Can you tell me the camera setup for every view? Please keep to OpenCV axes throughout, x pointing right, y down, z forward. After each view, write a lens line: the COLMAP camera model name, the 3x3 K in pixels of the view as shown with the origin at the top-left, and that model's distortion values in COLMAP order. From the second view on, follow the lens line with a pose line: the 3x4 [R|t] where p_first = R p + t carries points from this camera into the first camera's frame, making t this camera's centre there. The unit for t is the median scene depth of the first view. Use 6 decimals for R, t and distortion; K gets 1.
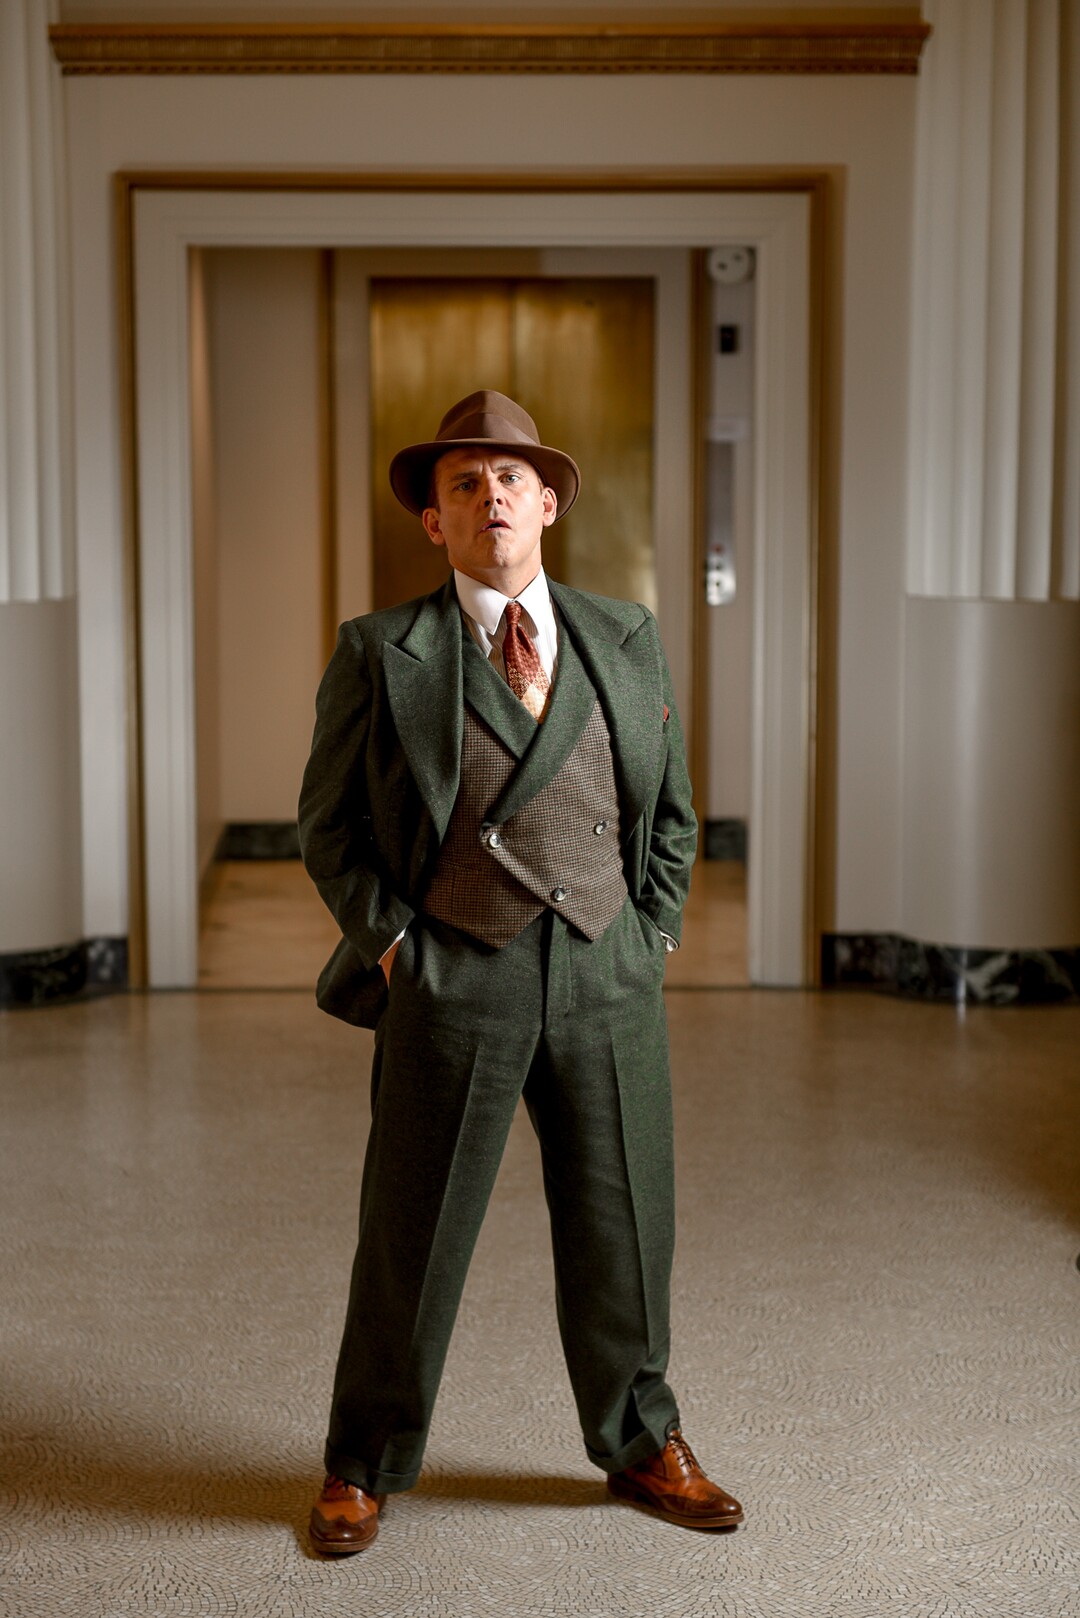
lens RADIAL K [[3316.9, 0, 498.9], [0, 3316.9, 839.3], [0, 0, 1]] dist [0.007009, -0.178773]
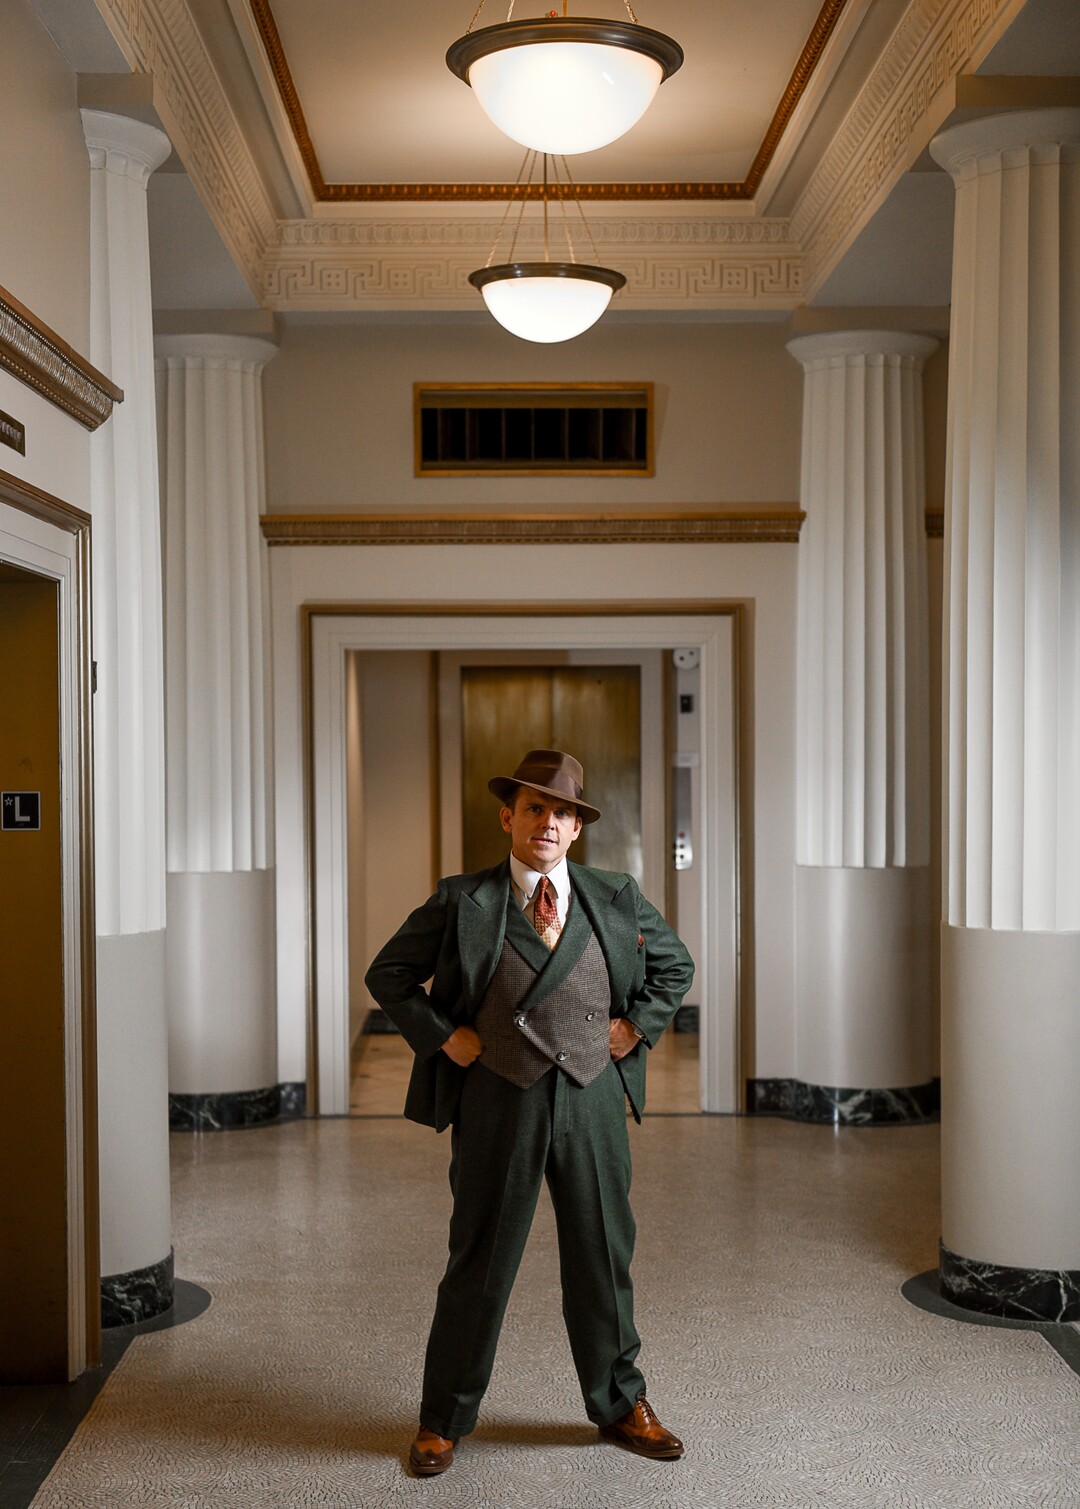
lens RADIAL K [[2147.6, 0, 530.1], [0, 2147.6, 812.1], [0, 0, 1]] dist [0.012942, 0.048541]
pose [[0.999921, -0.004924, -0.011559, 0.007472], [0.003795, 0.995398, -0.095753, -0.000557], [0.011978, 0.095701, 0.995338, -0.028737]]
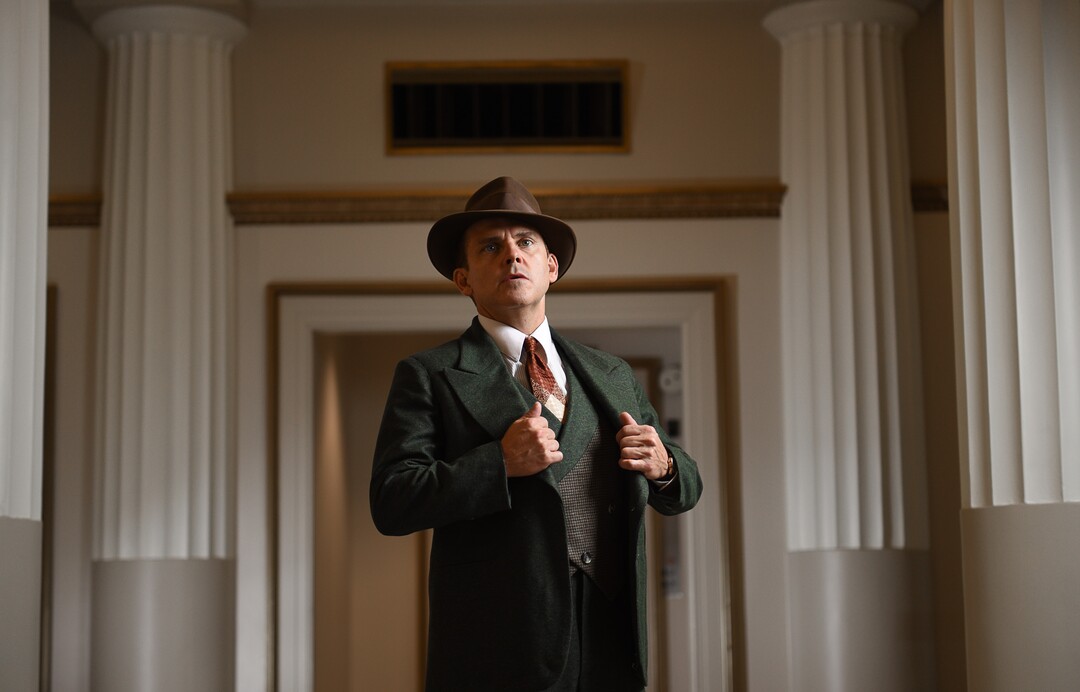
lens RADIAL K [[1816.2, 0, 529.0], [0, 1816.2, 379.4], [0, 0, 1]] dist [0.015801, -0.089768]
pose [[0.999474, -0.015480, -0.028486, 0.031314], [0.007825, 0.967857, -0.251380, 0.057969], [0.031461, 0.251025, 0.967469, 0.188072]]
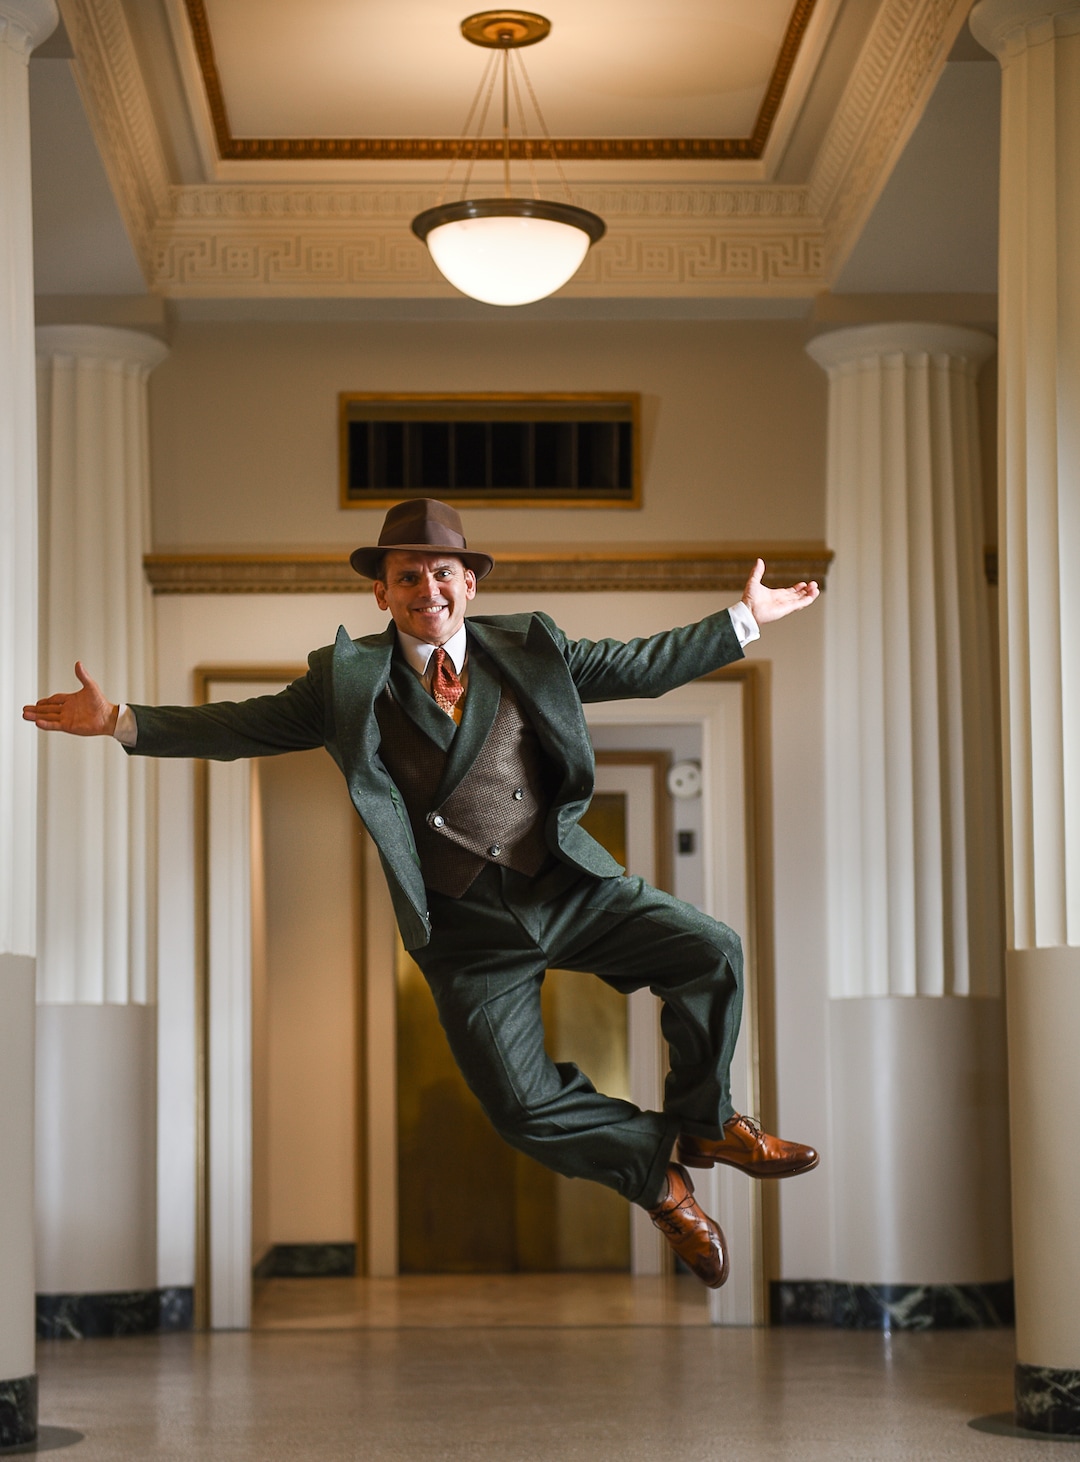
lens RADIAL K [[2944.7, 0, 509.5], [0, 2944.7, 832.4], [0, 0, 1]] dist [0.052088, -0.205187]
pose [[0.999966, -0.008088, 0.001654, 0.002575], [0.008254, 0.975836, -0.218348, 0.106844], [0.000152, 0.218355, 0.975870, -0.084980]]
